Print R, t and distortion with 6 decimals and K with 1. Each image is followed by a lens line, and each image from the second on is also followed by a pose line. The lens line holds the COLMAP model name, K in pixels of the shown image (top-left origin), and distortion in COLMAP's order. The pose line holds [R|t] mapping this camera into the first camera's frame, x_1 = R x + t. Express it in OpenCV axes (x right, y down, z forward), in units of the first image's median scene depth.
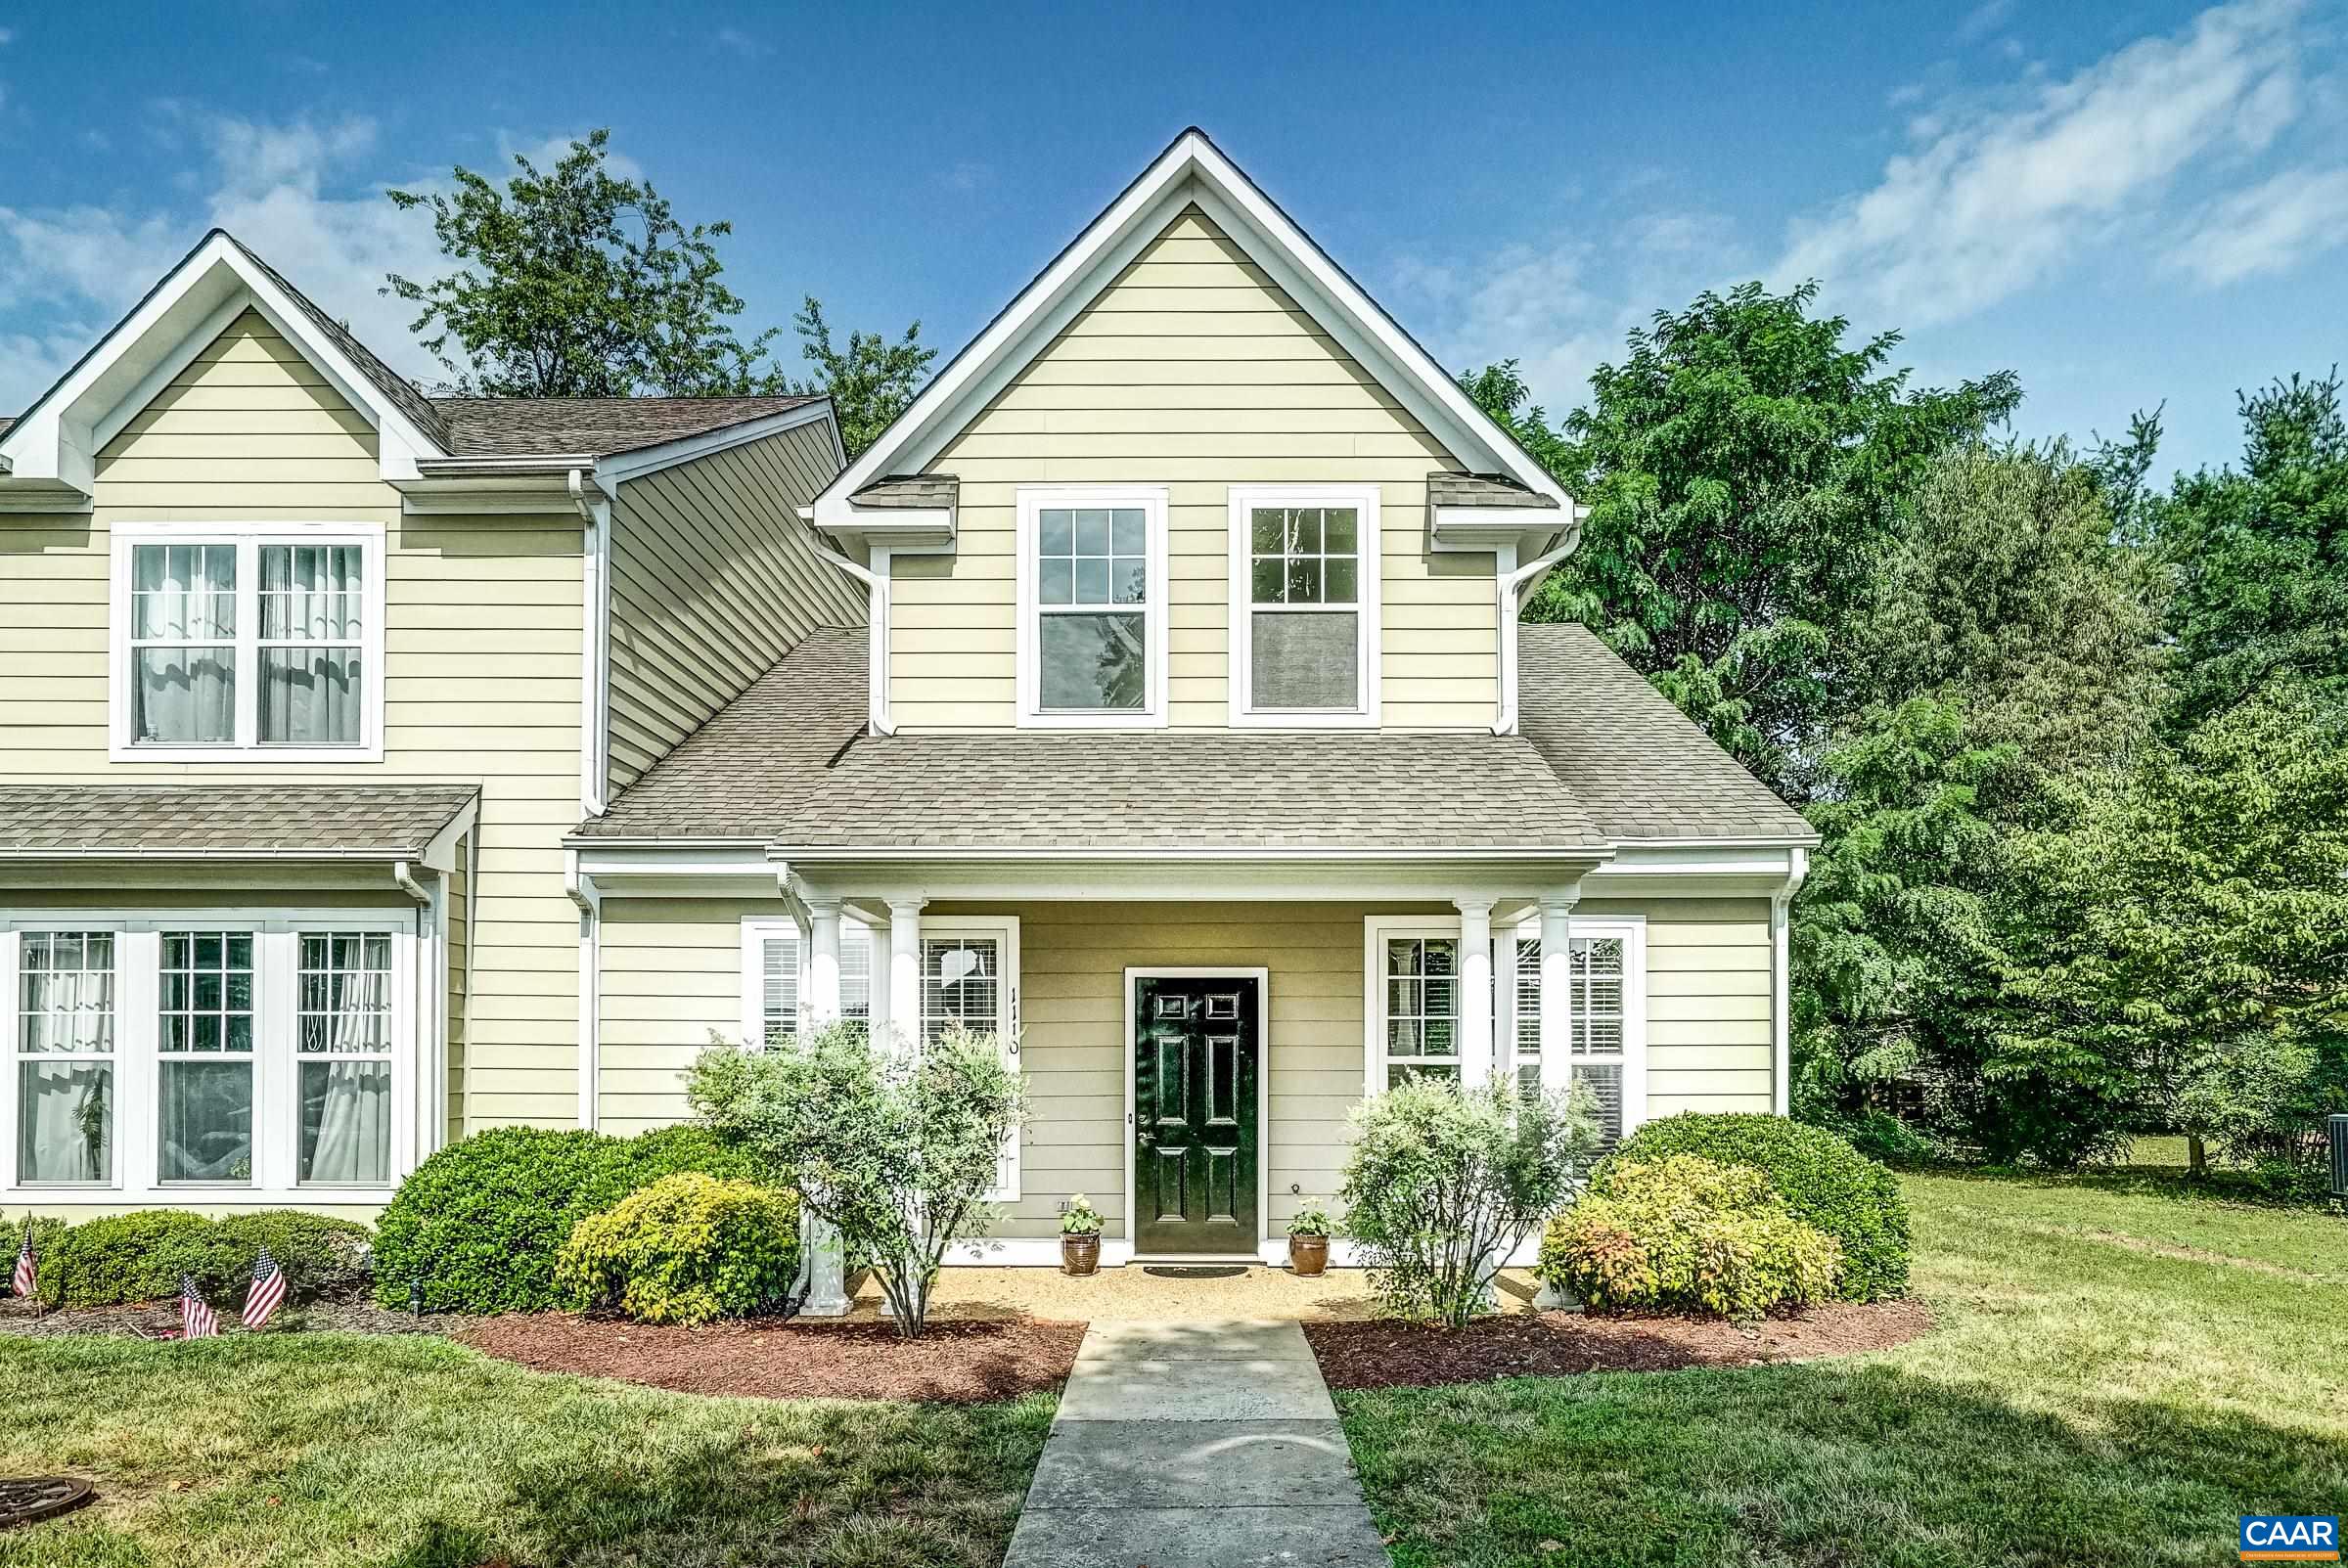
lens RADIAL K [[1519.2, 0, 1192.5], [0, 1519.2, 1037.1], [0, 0, 1]] dist [-0.006985, 0.012954]
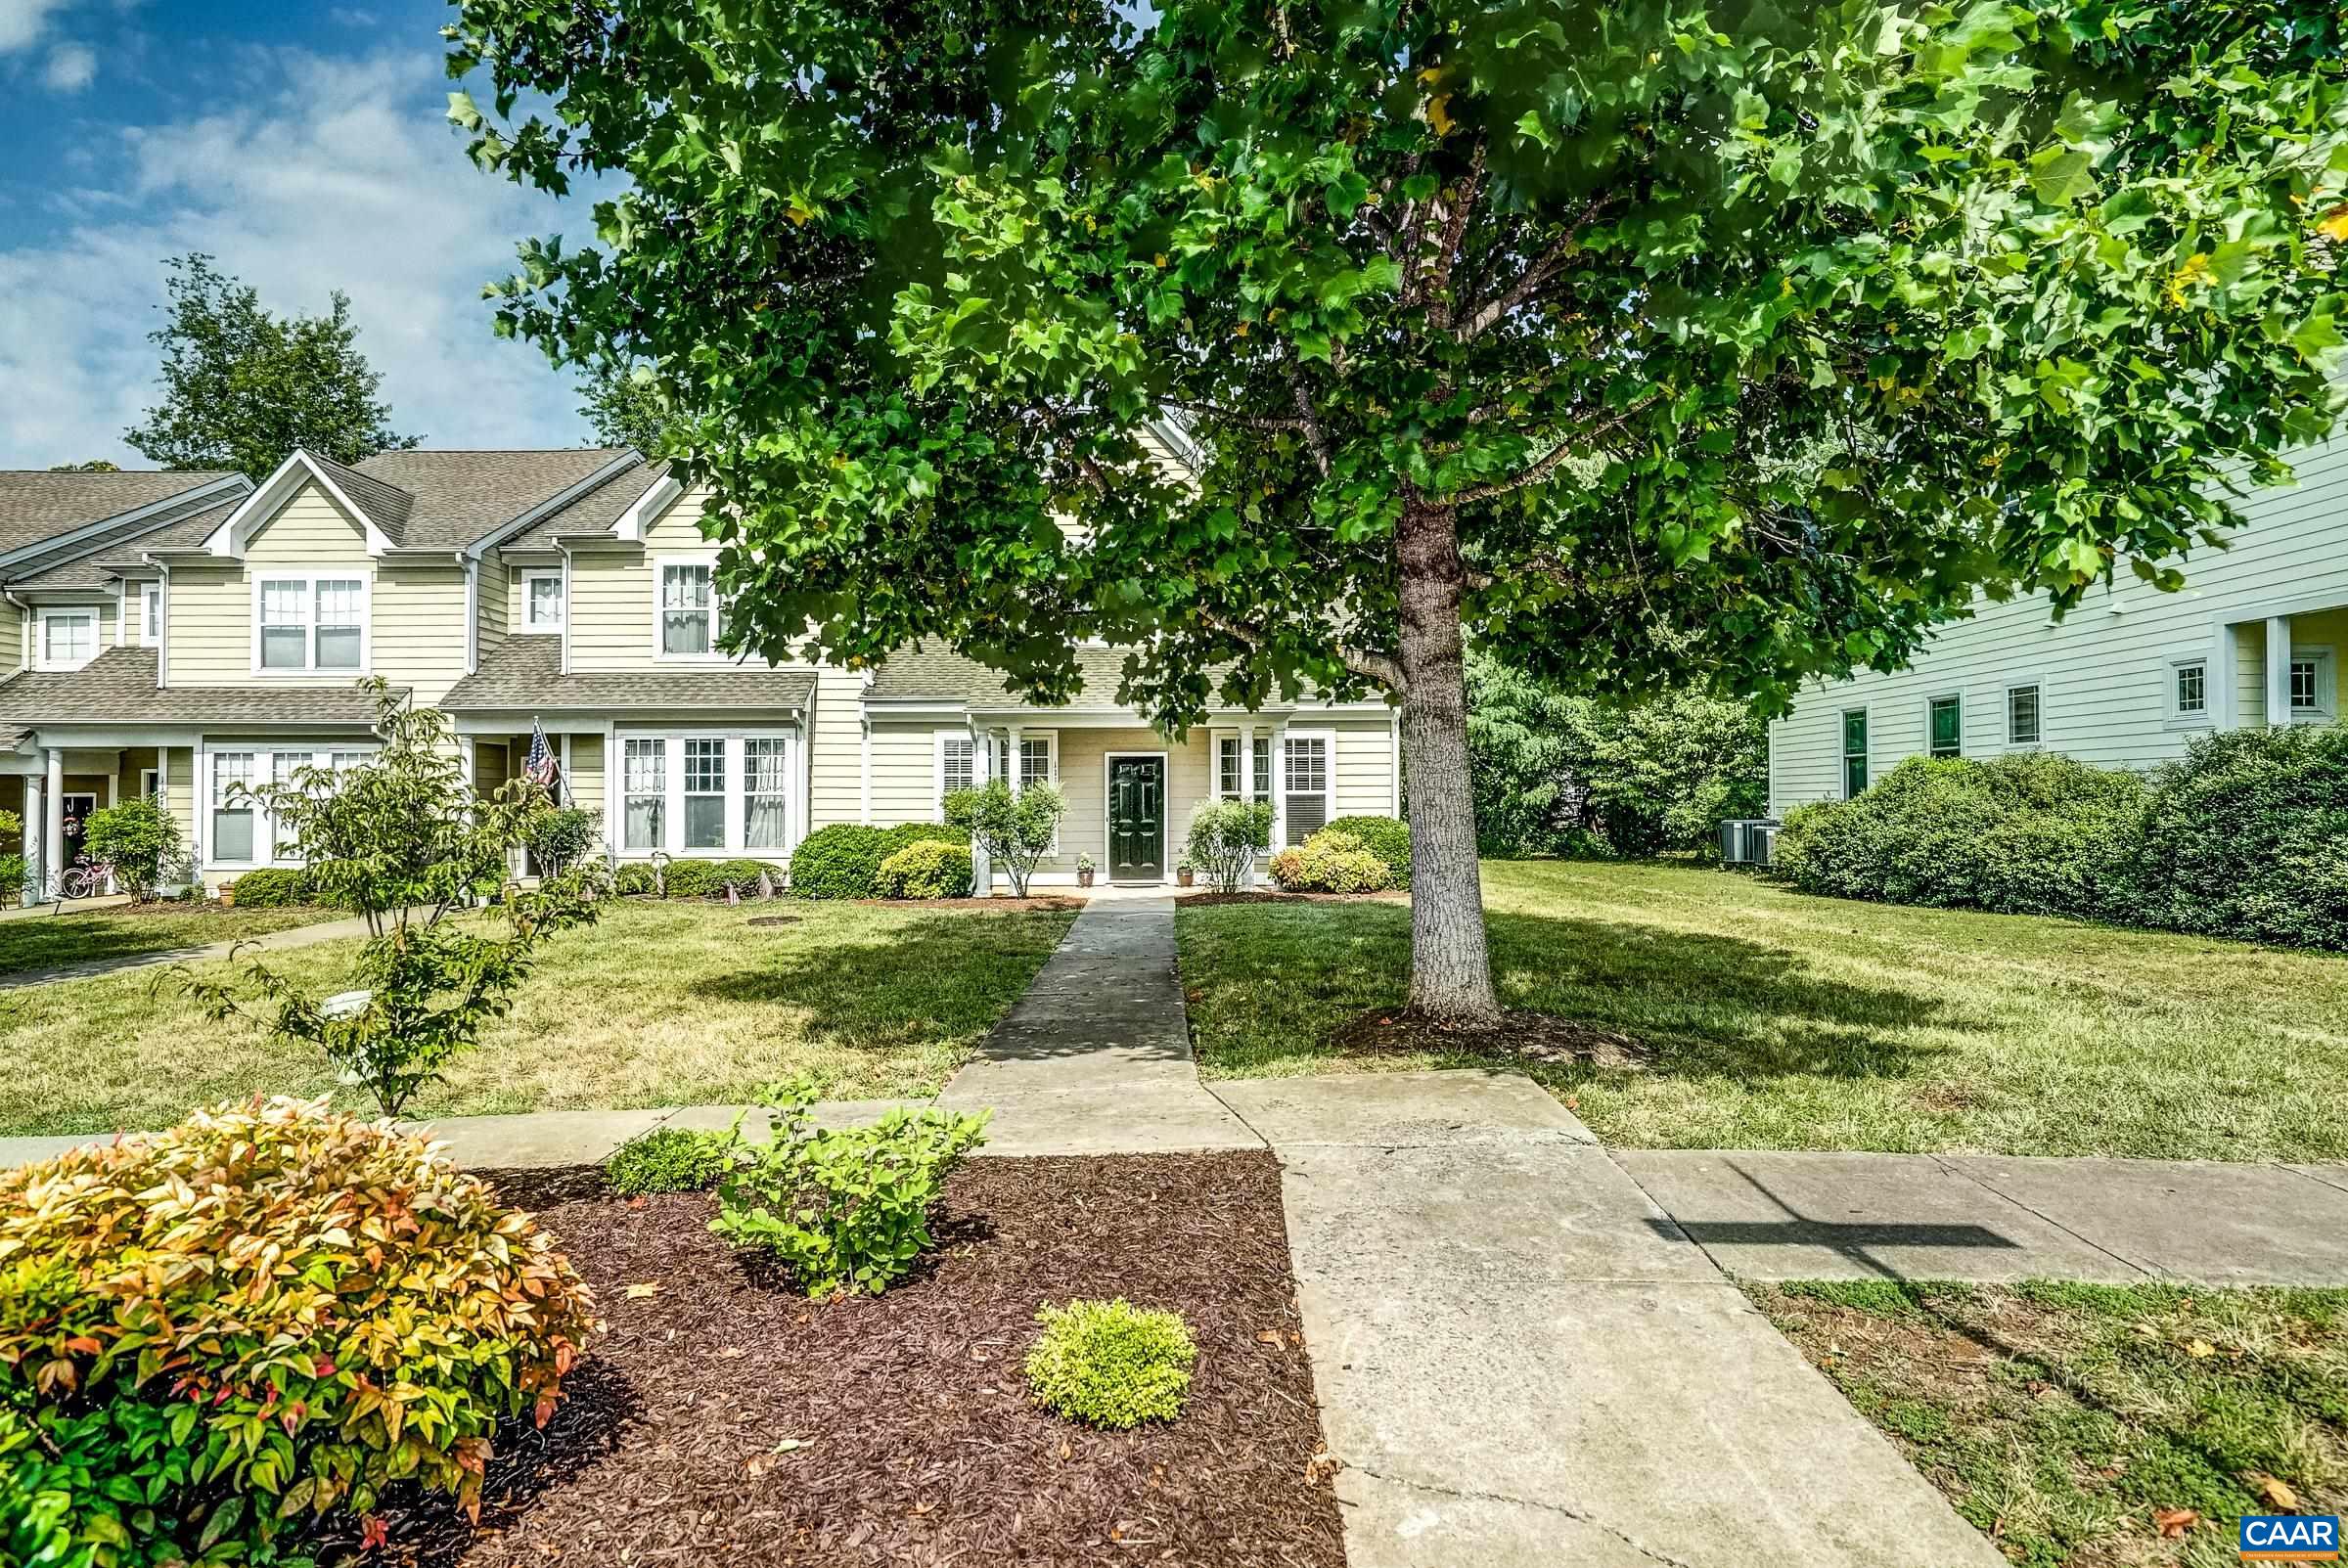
lens RADIAL K [[1411.6, 0, 1178.9], [0, 1411.6, 771.4], [0, 0, 1]] dist [-0.025858, 0.000228]
pose [[0.999993, -0.003564, -0.001145, 0.067373], [0.003558, 0.999982, -0.004741, -0.007575], [0.001162, 0.004737, 0.999988, -1.082646]]
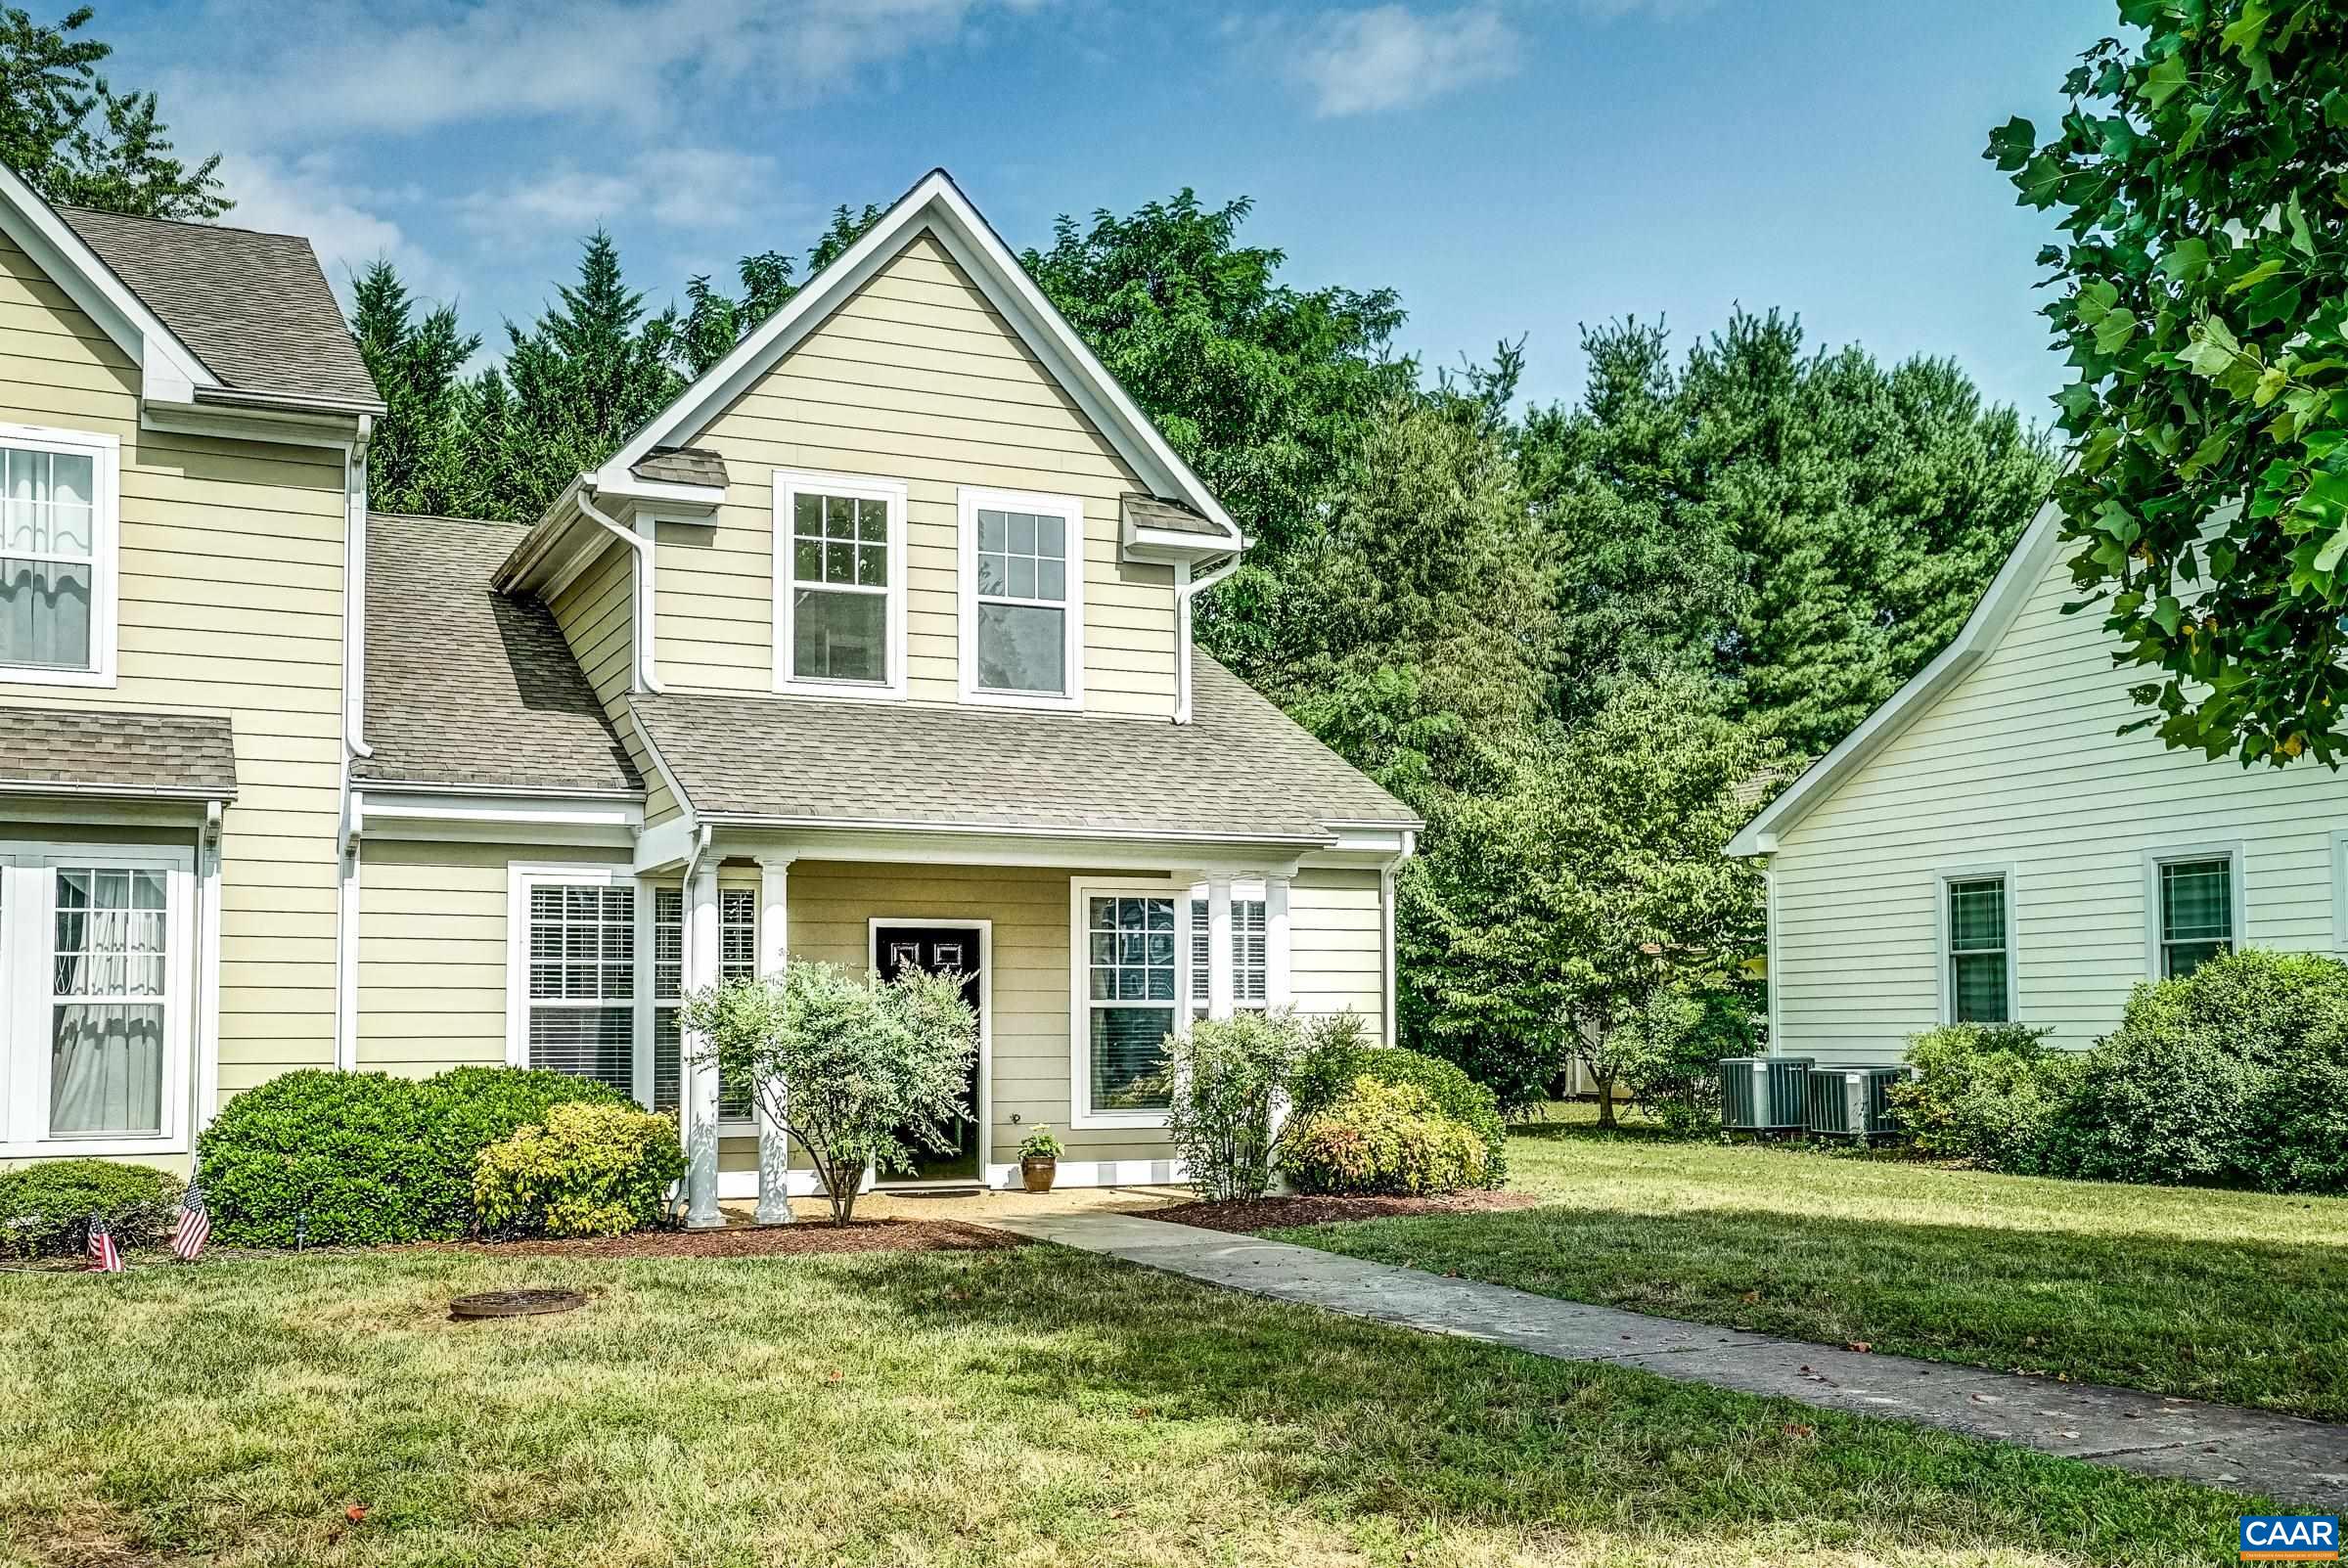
lens RADIAL K [[2287.7, 0, 1096.1], [0, 2287.7, 900.7], [0, 0, 1]] dist [0.101343, 0.000000]
pose [[0.910167, 0.020487, 0.413734, -0.576230], [-0.001153, 0.998898, -0.046925, 0.018231], [-0.414239, 0.042233, 0.909188, -0.560151]]
